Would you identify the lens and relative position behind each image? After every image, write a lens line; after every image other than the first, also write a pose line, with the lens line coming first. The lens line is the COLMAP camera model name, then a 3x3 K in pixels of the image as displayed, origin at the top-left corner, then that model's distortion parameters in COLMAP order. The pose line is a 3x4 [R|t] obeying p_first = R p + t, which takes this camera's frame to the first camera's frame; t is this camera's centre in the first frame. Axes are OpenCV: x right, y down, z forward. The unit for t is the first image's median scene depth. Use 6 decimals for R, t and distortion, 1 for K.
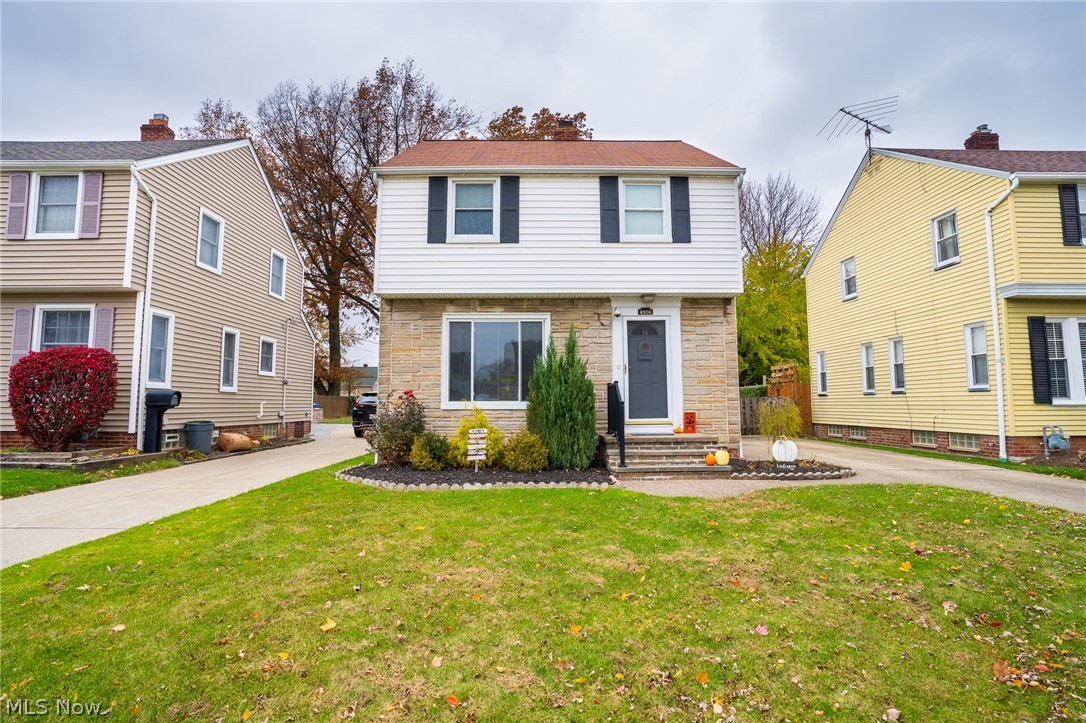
lens RADIAL K [[517.6, 0, 536.1], [0, 517.6, 359.8], [0, 0, 1]] dist [-0.017707, 0.003752]
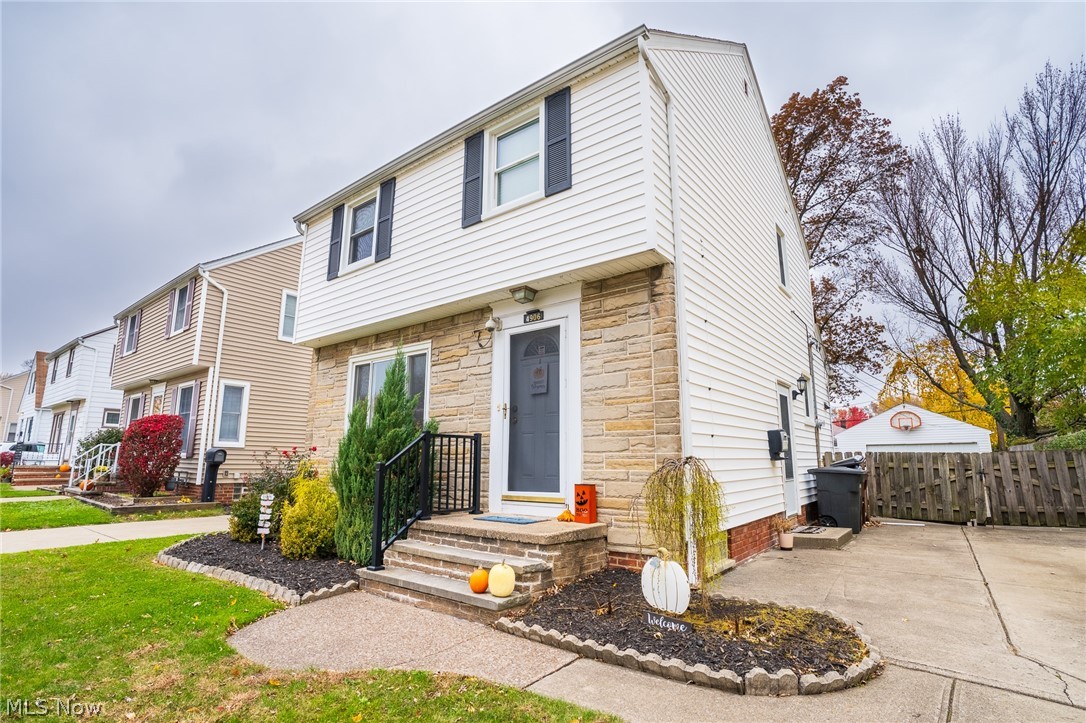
lens RADIAL K [[517.6, 0, 539.3], [0, 517.6, 364.8], [0, 0, 1]] dist [-0.017707, 0.003752]
pose [[0.771437, -0.105558, -0.627488, 0.608032], [0.042404, 0.992480, -0.114826, 0.036659], [0.634891, 0.061973, 0.770112, 0.531129]]
